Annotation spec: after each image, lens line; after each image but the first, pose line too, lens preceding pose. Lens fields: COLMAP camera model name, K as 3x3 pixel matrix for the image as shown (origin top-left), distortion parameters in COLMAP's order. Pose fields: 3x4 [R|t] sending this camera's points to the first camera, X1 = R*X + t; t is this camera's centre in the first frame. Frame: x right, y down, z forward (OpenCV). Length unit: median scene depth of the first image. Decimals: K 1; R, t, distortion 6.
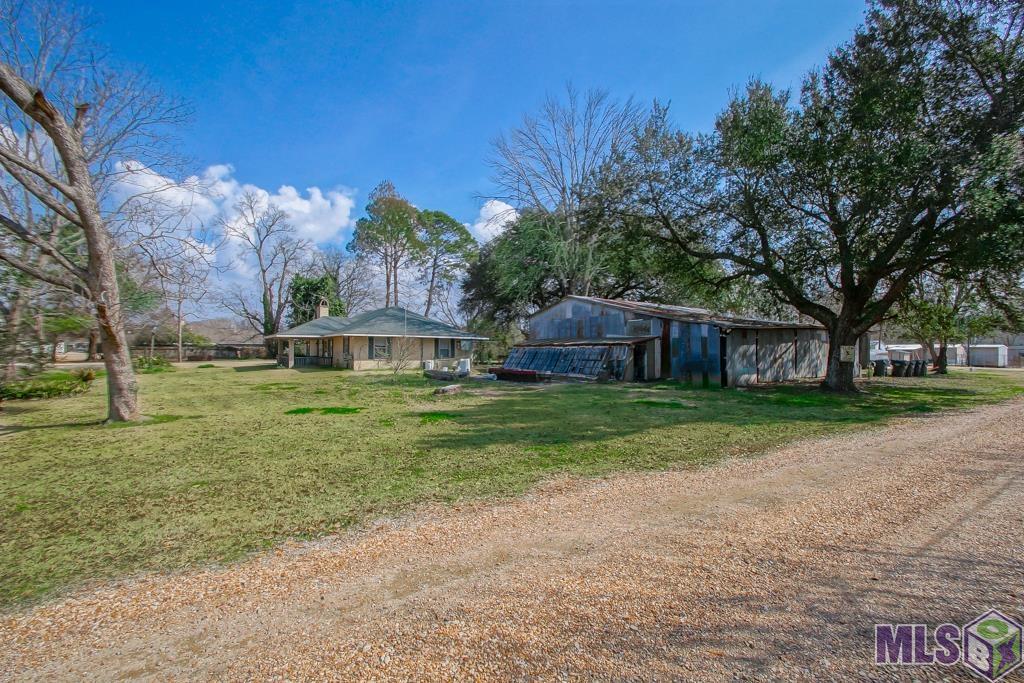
lens RADIAL K [[454.3, 0, 512.0], [0, 454.3, 341.5], [0, 0, 1]] dist [-0.000561, -0.000025]
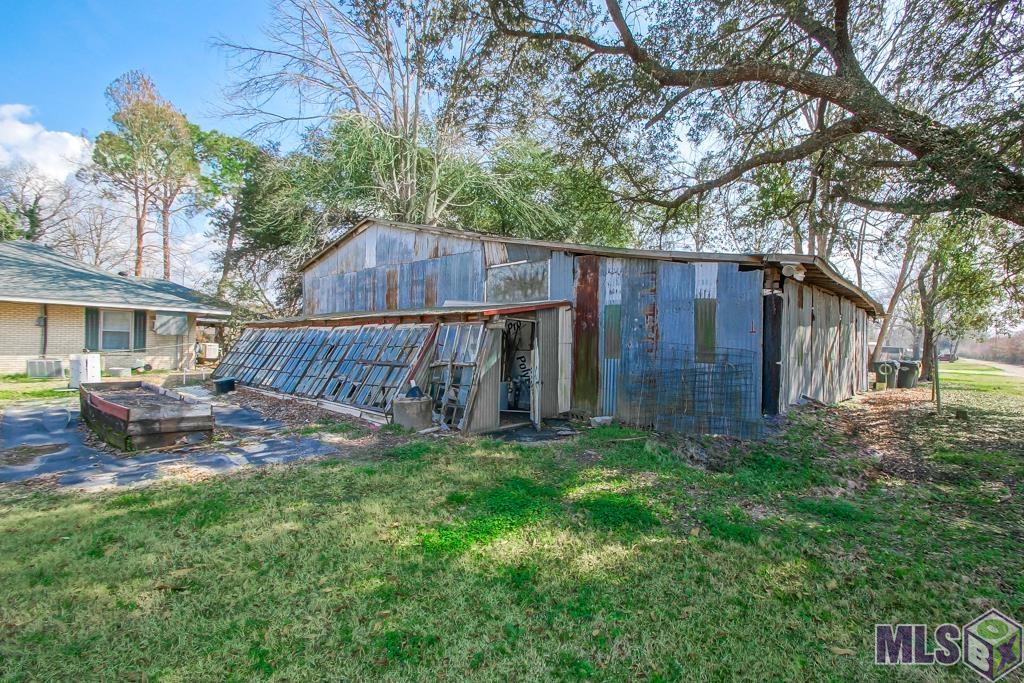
lens RADIAL K [[454.3, 0, 512.0], [0, 454.3, 341.5], [0, 0, 1]] dist [-0.000561, -0.000025]
pose [[0.964657, 0.015209, 0.263071, 0.181244], [-0.019831, 0.999692, 0.014924, 0.017511], [-0.262763, -0.019613, 0.964661, 0.653483]]
